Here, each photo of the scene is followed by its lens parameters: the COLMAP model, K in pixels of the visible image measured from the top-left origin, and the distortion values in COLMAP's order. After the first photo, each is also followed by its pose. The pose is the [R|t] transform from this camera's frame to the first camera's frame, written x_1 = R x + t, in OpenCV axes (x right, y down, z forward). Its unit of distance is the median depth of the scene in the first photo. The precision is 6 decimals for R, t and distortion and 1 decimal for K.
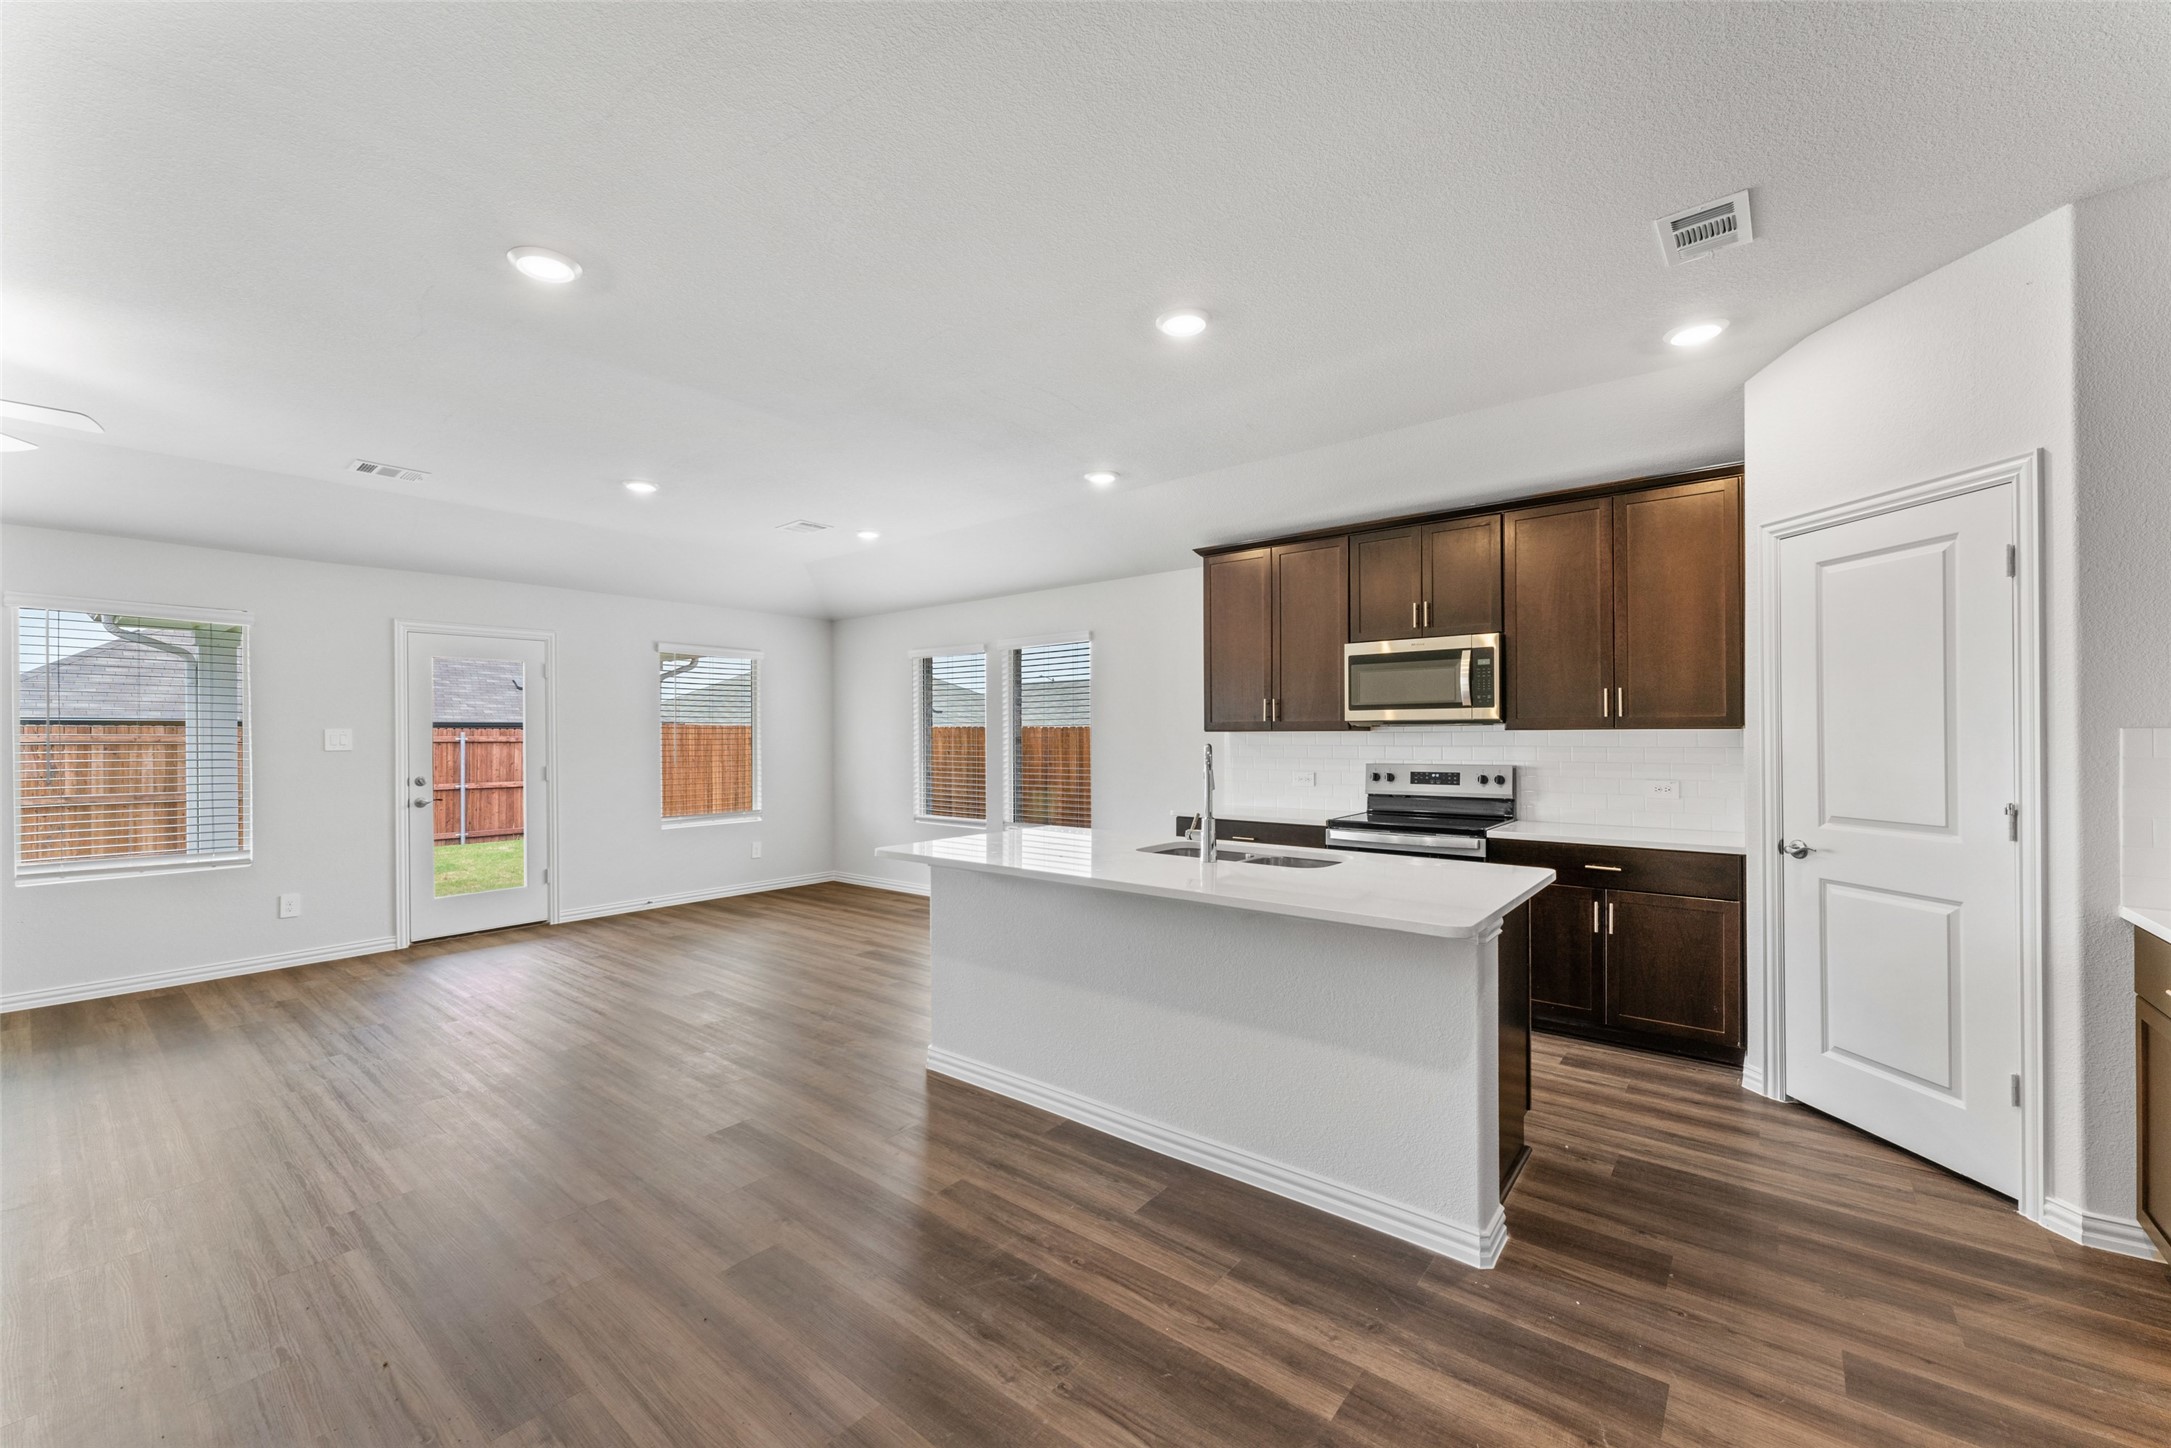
lens RADIAL K [[864.2, 0, 1074.2], [0, 864.2, 733.8], [0, 0, 1]] dist [0.001278, -0.000179]
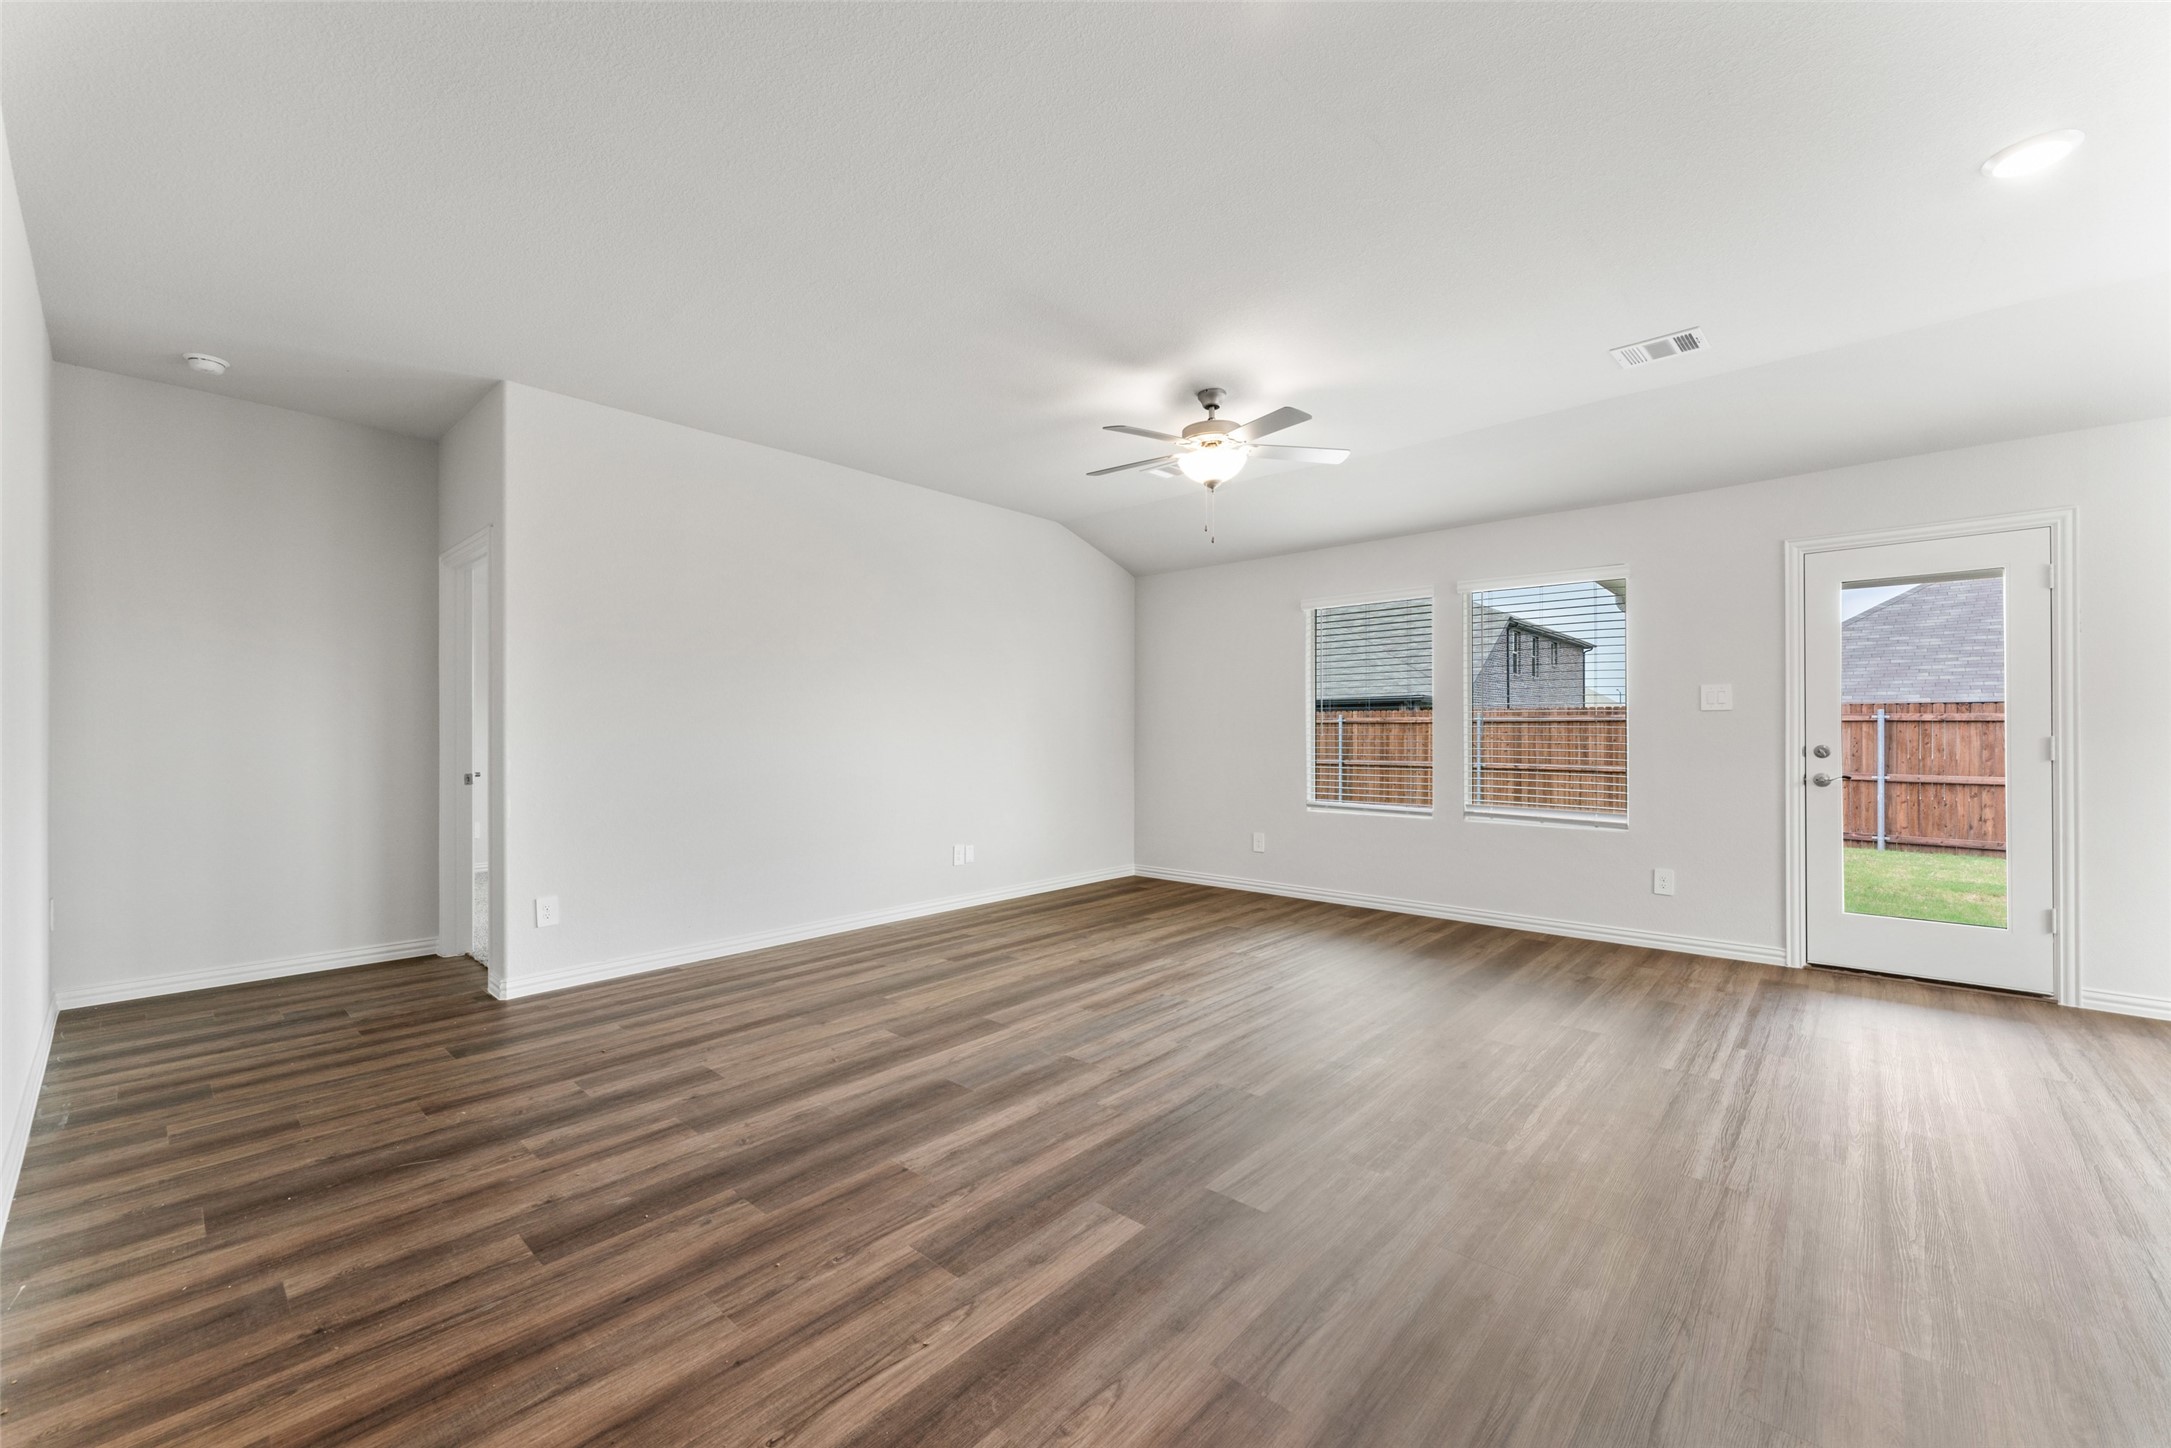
lens RADIAL K [[864.2, 0, 1079.3], [0, 864.2, 725.1], [0, 0, 1]] dist [0.001278, -0.000179]
pose [[-0.053278, -0.001611, -0.998578, 0.030981], [-0.000343, 0.999999, -0.001595, 0.043496], [0.998580, 0.000258, -0.053278, 0.514806]]
